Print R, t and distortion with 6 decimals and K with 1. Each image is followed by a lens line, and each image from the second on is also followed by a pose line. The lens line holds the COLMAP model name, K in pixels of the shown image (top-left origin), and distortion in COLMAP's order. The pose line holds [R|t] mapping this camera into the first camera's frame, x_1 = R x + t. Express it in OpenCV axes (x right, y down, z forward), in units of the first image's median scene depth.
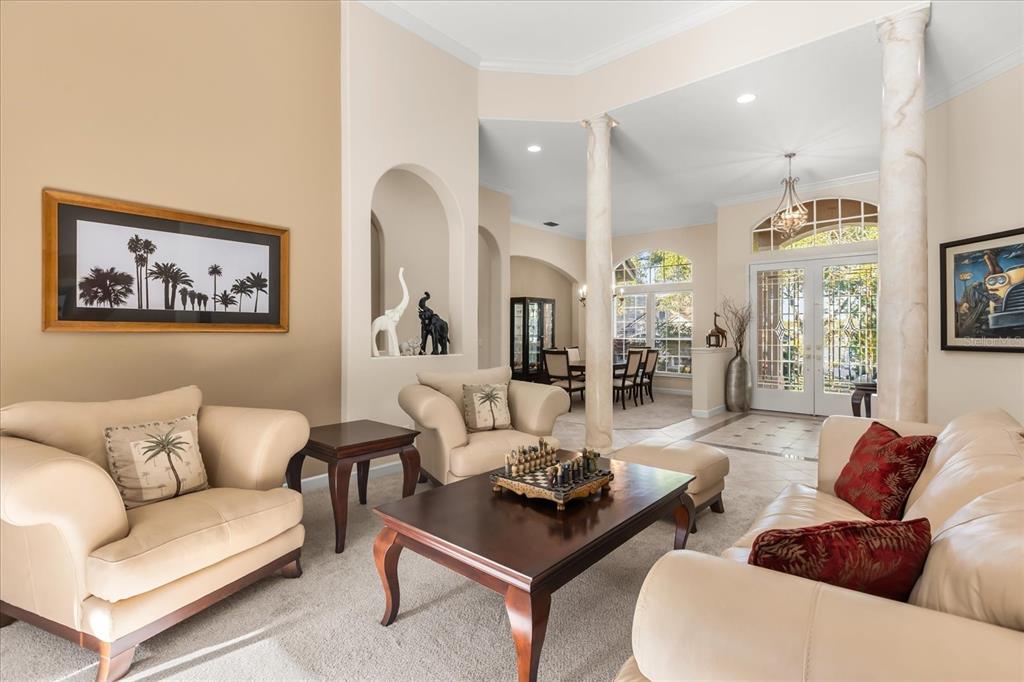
lens RADIAL K [[477.4, 0, 512.0], [0, 477.4, 341.0], [0, 0, 1]] dist [-0.000092, -0.000130]
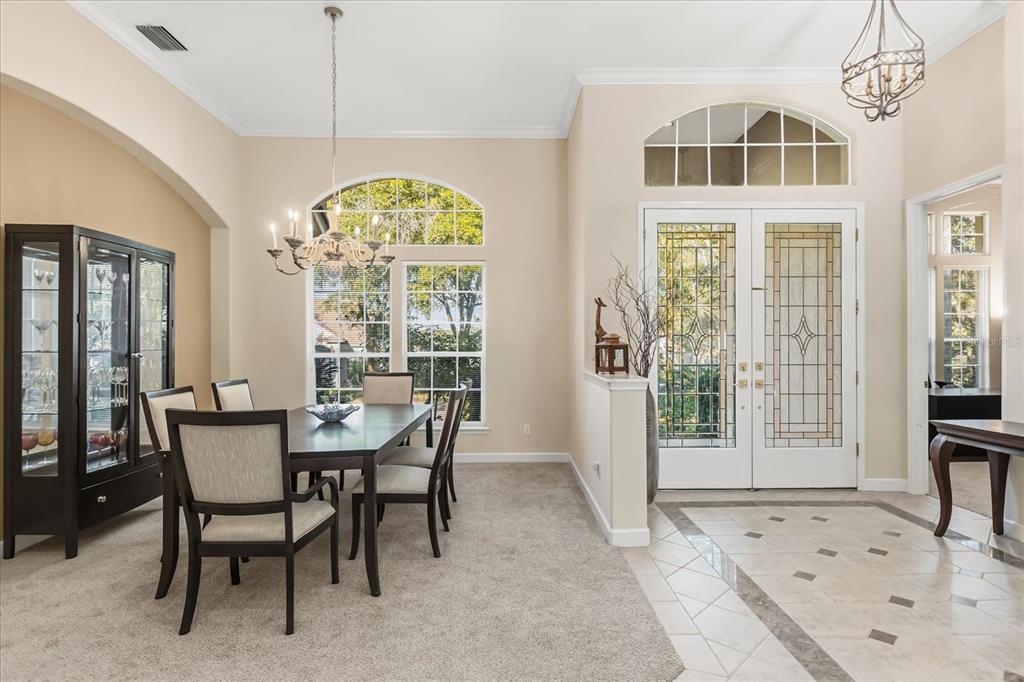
lens RADIAL K [[530.2, 0, 512.0], [0, 530.2, 341.0], [0, 0, 1]] dist [0.003120, 0.000591]
pose [[0.739043, -0.000812, 0.673658, 0.007043], [0.017353, 0.999690, -0.017832, -0.007723], [-0.673435, 0.024869, 0.738828, 0.533504]]
